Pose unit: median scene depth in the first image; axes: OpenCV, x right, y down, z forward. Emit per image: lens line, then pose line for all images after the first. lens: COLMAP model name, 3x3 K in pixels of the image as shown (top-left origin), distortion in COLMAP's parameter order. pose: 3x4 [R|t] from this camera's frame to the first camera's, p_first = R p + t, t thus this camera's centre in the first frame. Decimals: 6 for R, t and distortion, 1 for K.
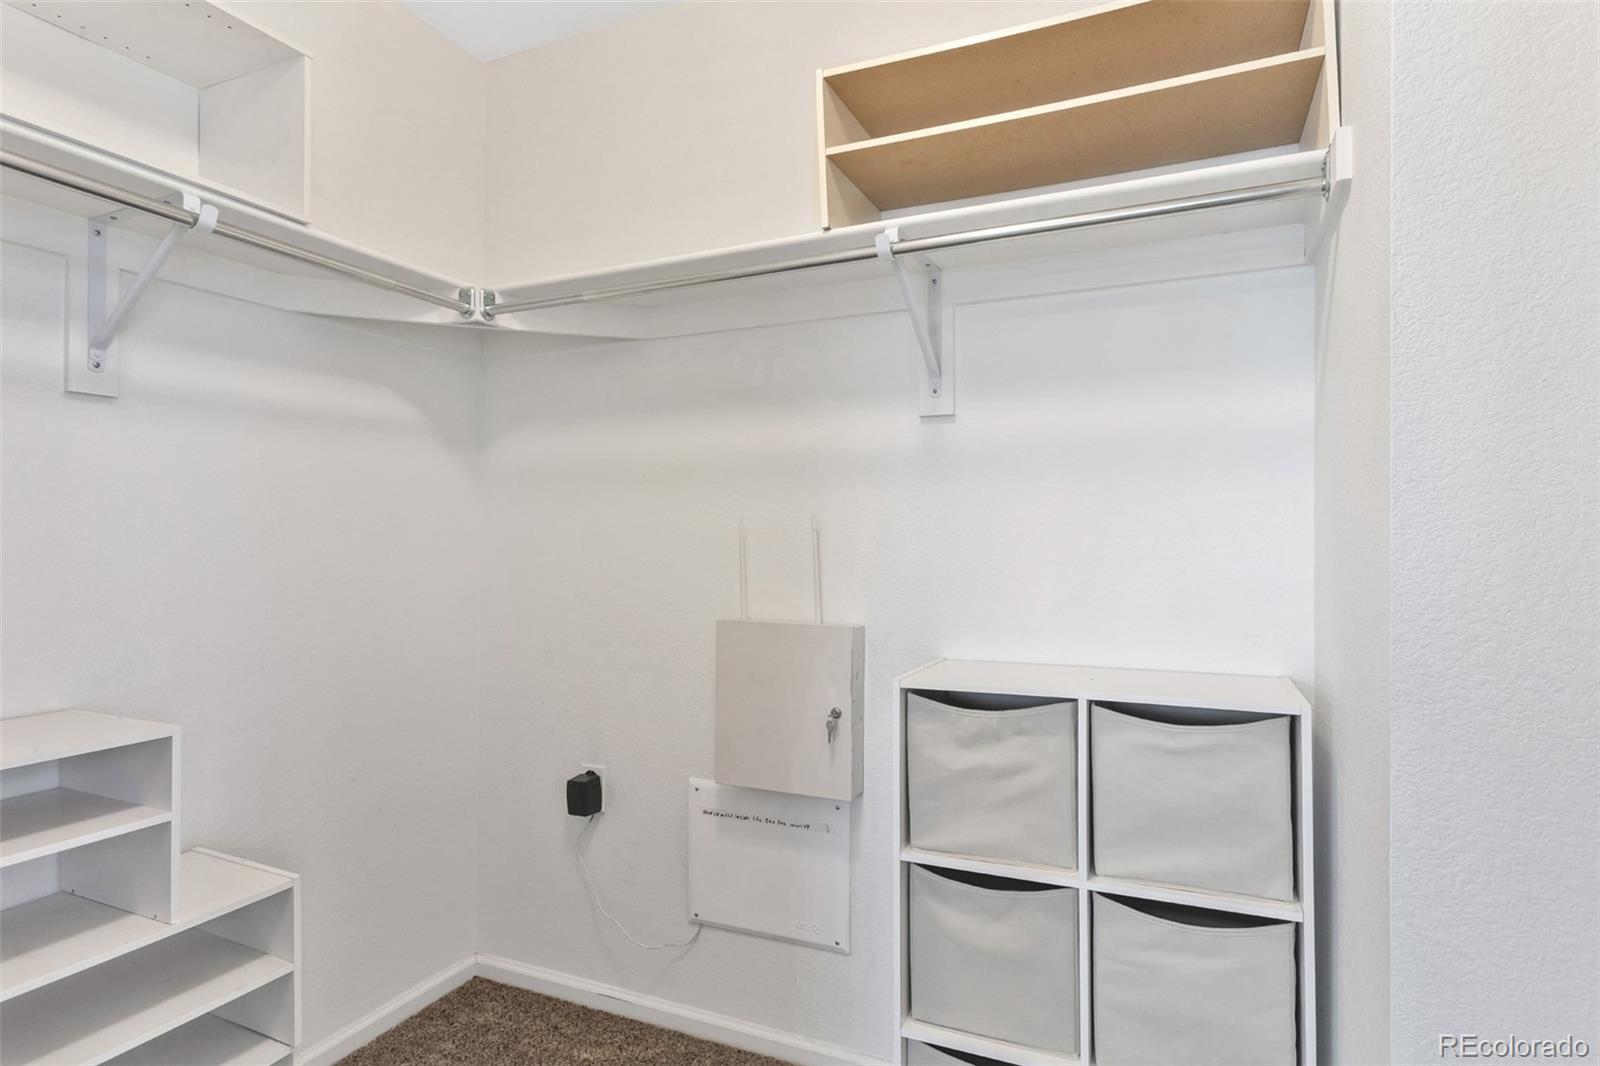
lens RADIAL K [[808.5, 0, 793.5], [0, 808.5, 529.2], [0, 0, 1]] dist [-0.004276, -0.000358]
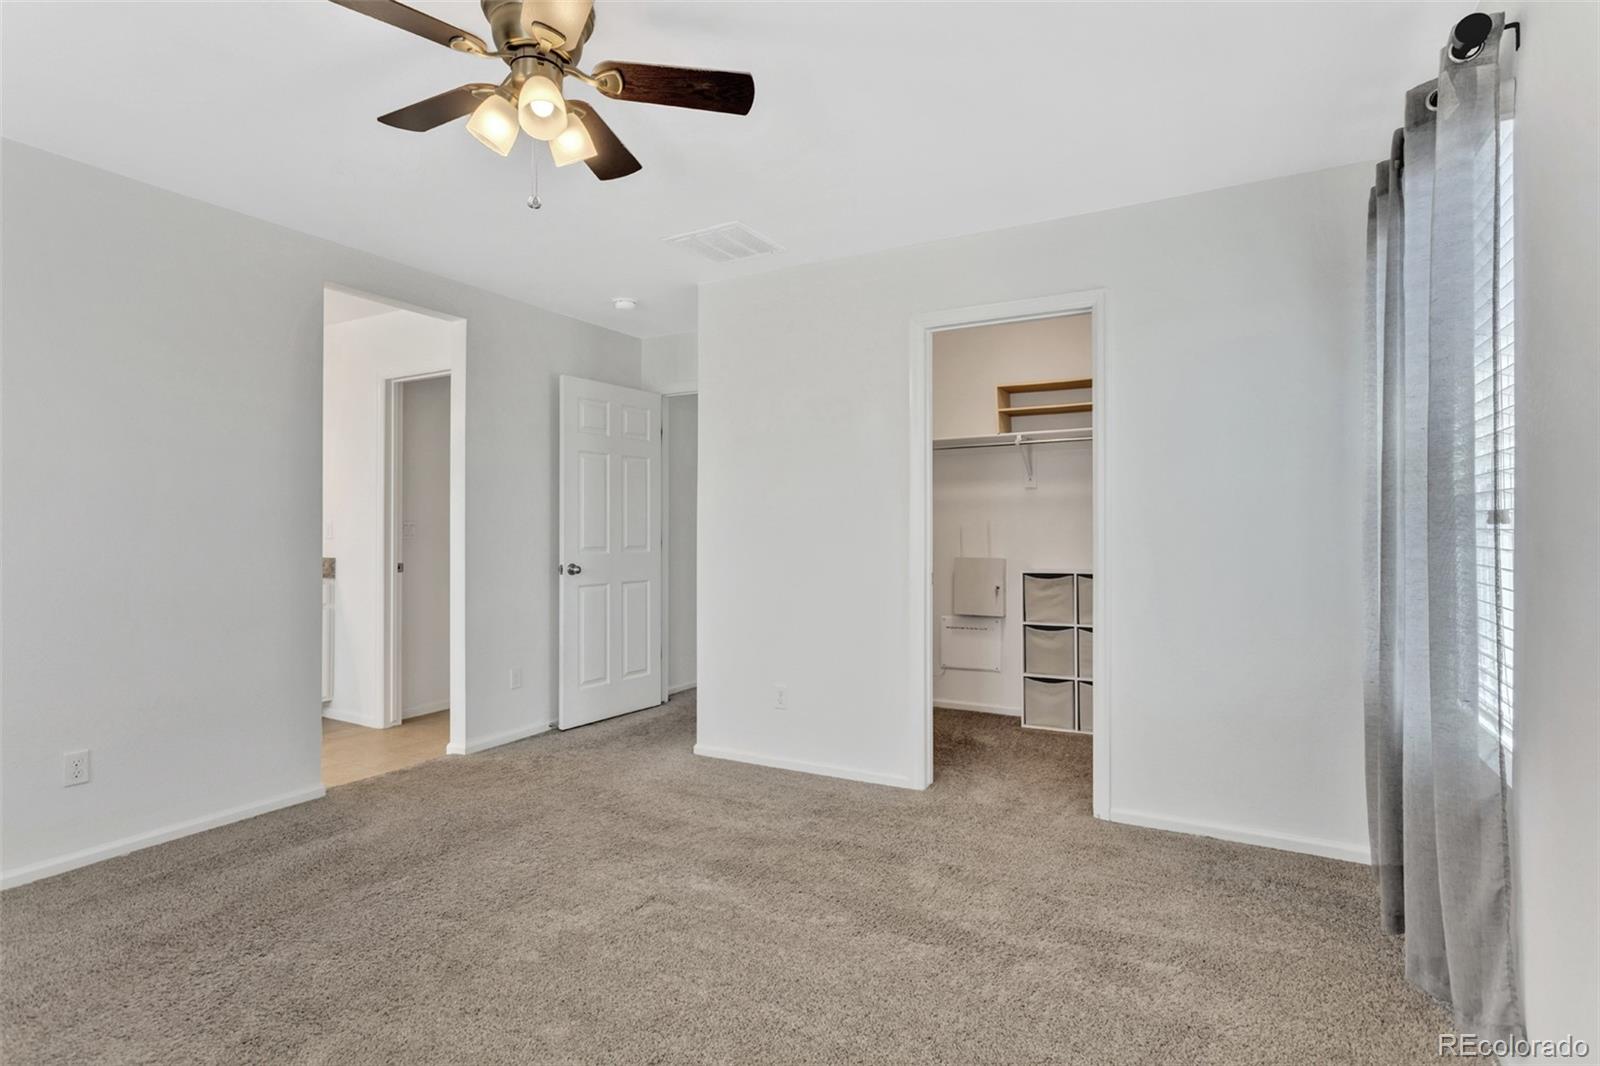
lens RADIAL K [[808.5, 0, 793.5], [0, 808.5, 529.2], [0, 0, 1]] dist [-0.004276, -0.000358]
pose [[0.997131, -0.002712, -0.075648, -0.535158], [0.002889, 0.999993, 0.002227, 0.000075], [0.075642, -0.002439, 0.997132, -2.308746]]
